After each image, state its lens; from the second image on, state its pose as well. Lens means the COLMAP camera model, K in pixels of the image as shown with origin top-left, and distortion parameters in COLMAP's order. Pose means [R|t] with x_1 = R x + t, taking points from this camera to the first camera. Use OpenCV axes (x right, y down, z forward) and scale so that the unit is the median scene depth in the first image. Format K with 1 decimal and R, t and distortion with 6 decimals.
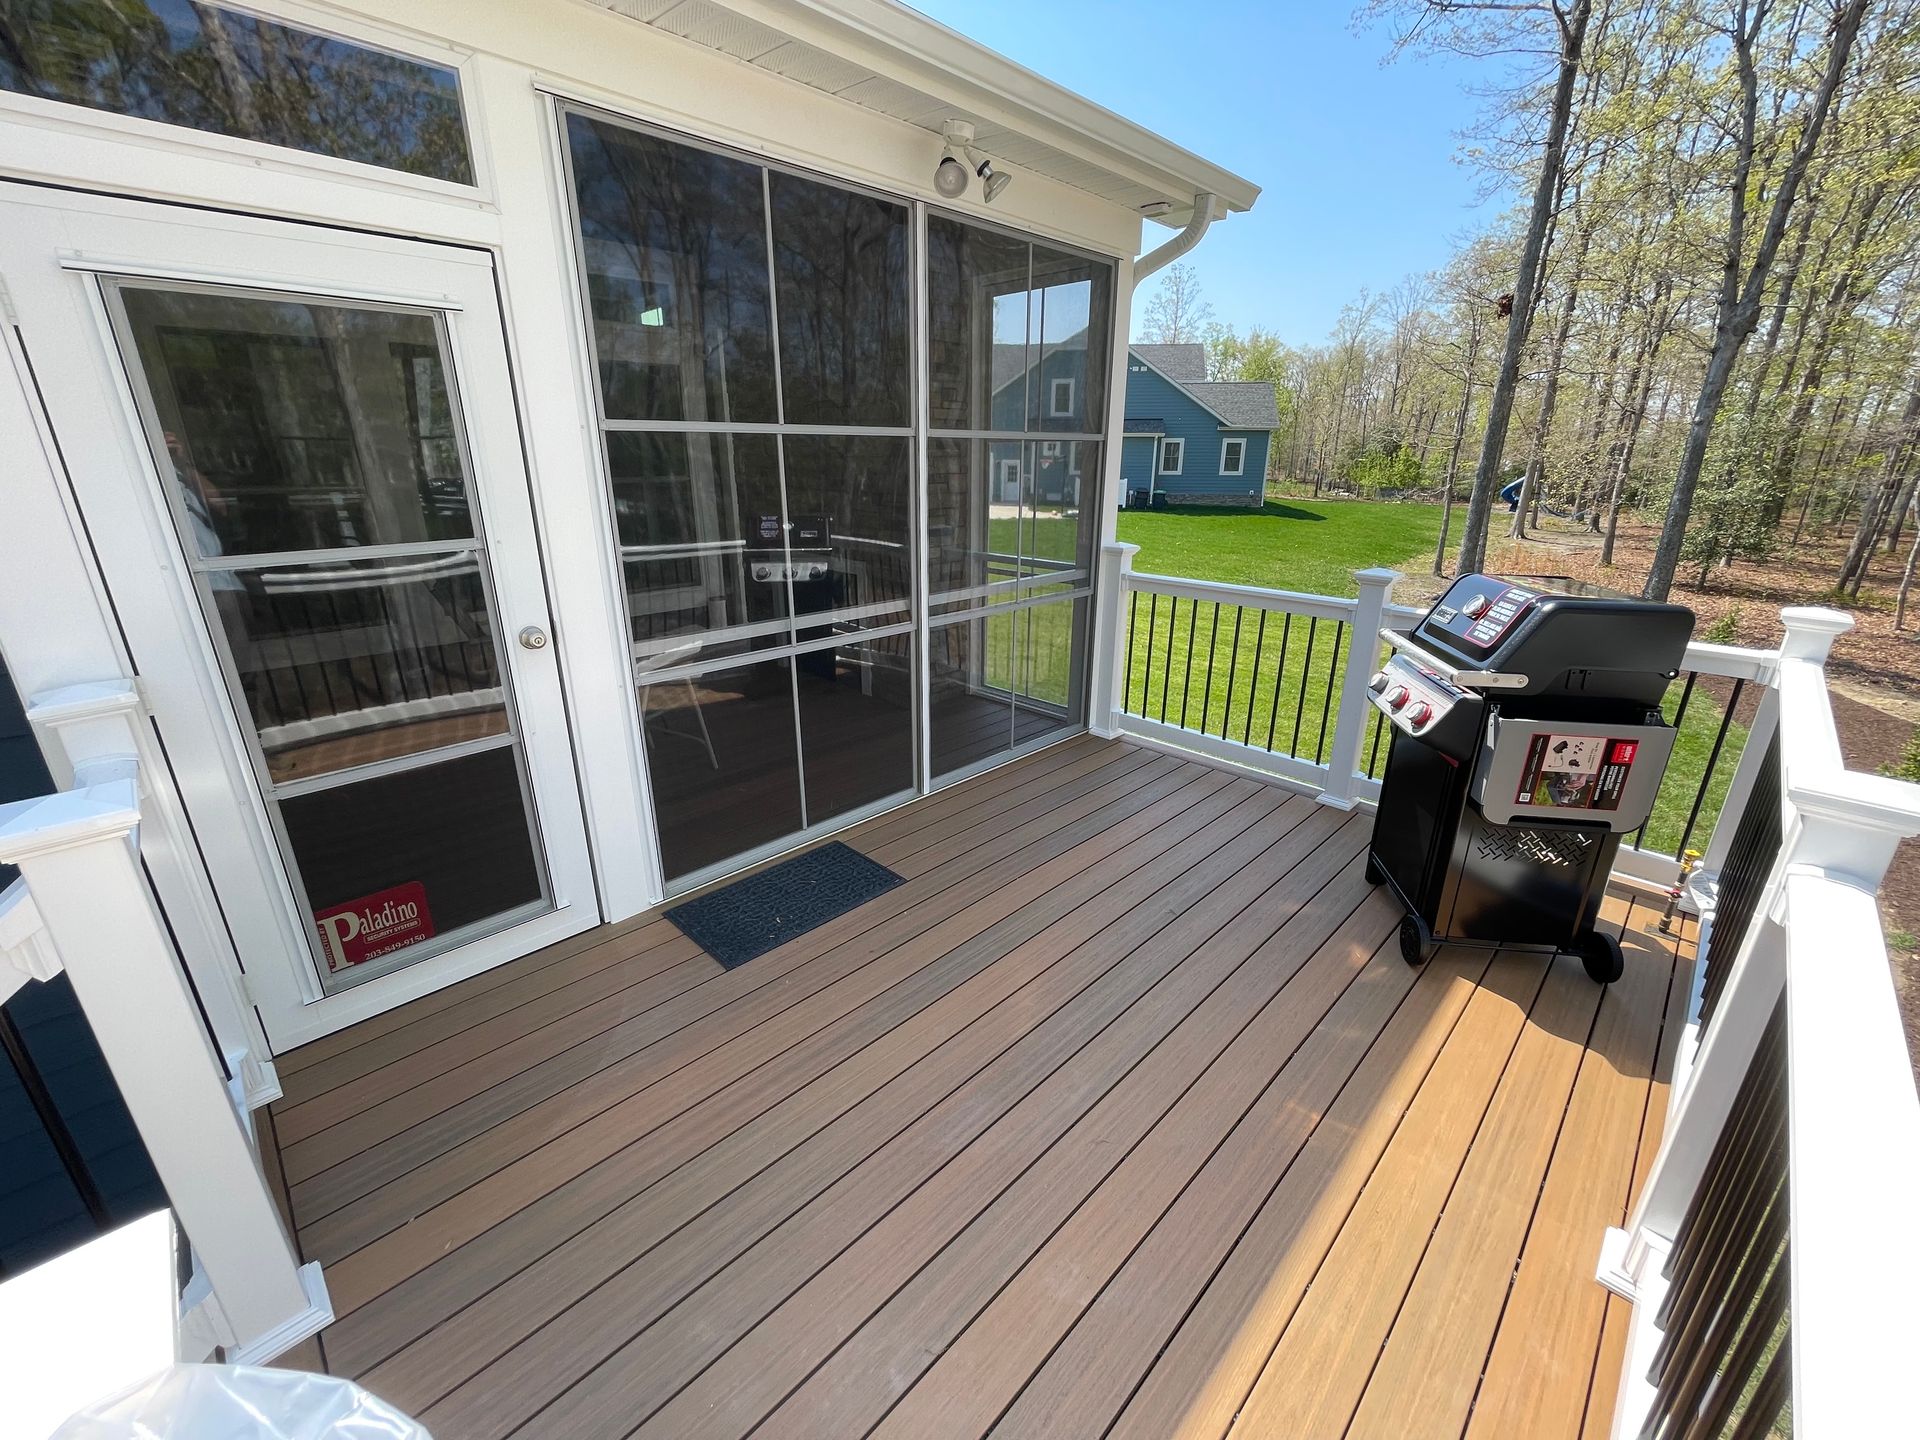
lens RADIAL K [[778.6, 0, 960.0], [0, 778.6, 720.0], [0, 0, 1]] dist [0.002423, 0.000364]
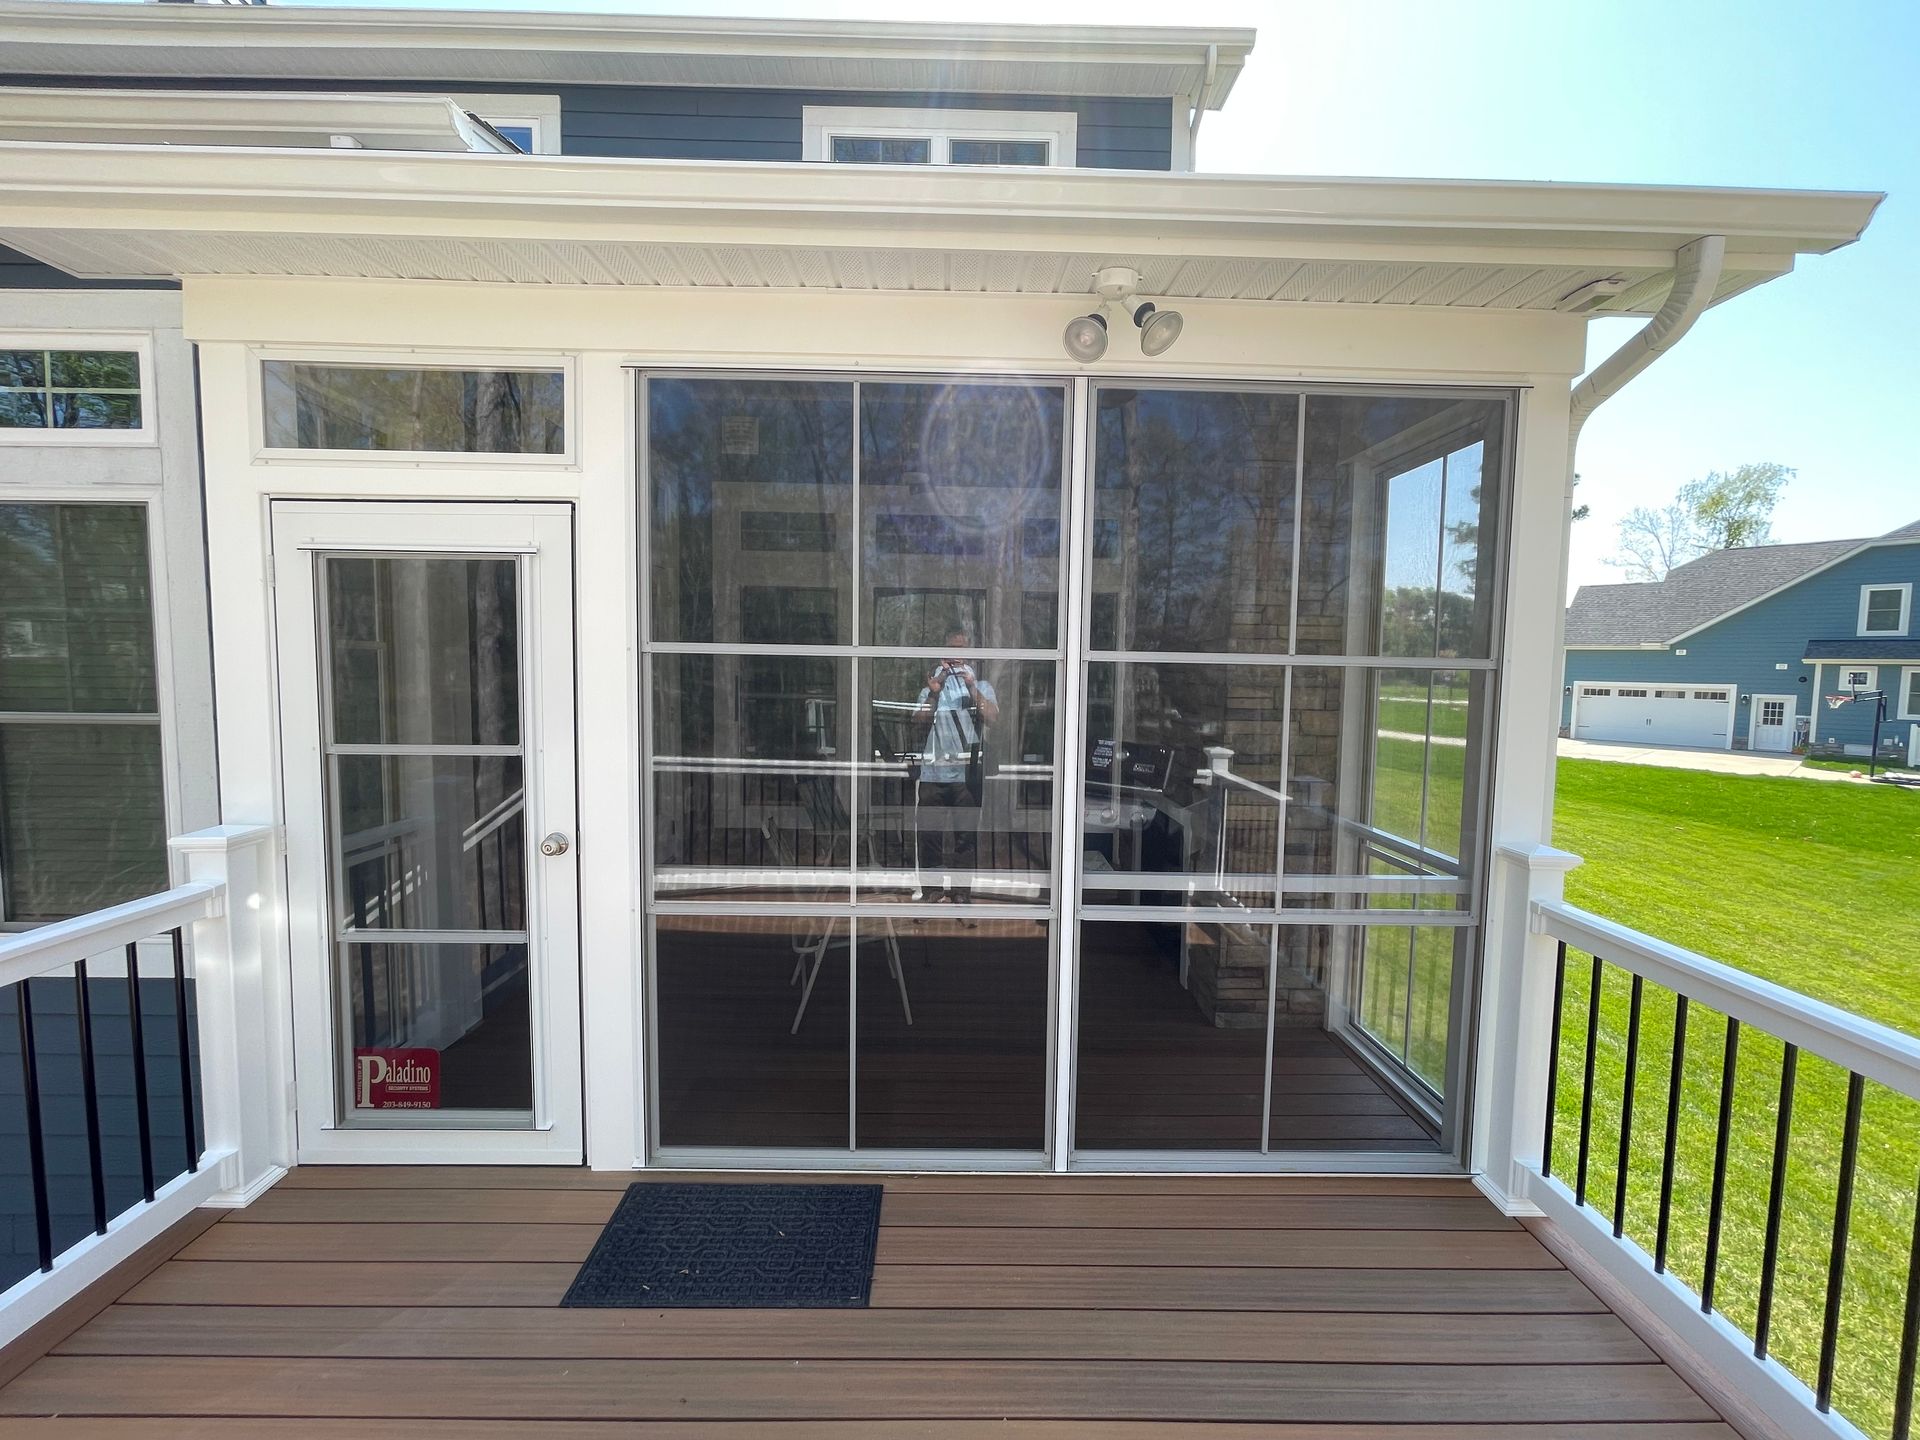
lens RADIAL K [[777.9, 0, 960.0], [0, 777.9, 720.0], [0, 0, 1]] dist [-0.002074, 0.000132]
pose [[0.714410, 0.057457, -0.697364, 0.366541], [-0.243830, 0.954599, -0.171139, -0.149001], [0.655870, 0.292302, 0.695985, 0.410959]]
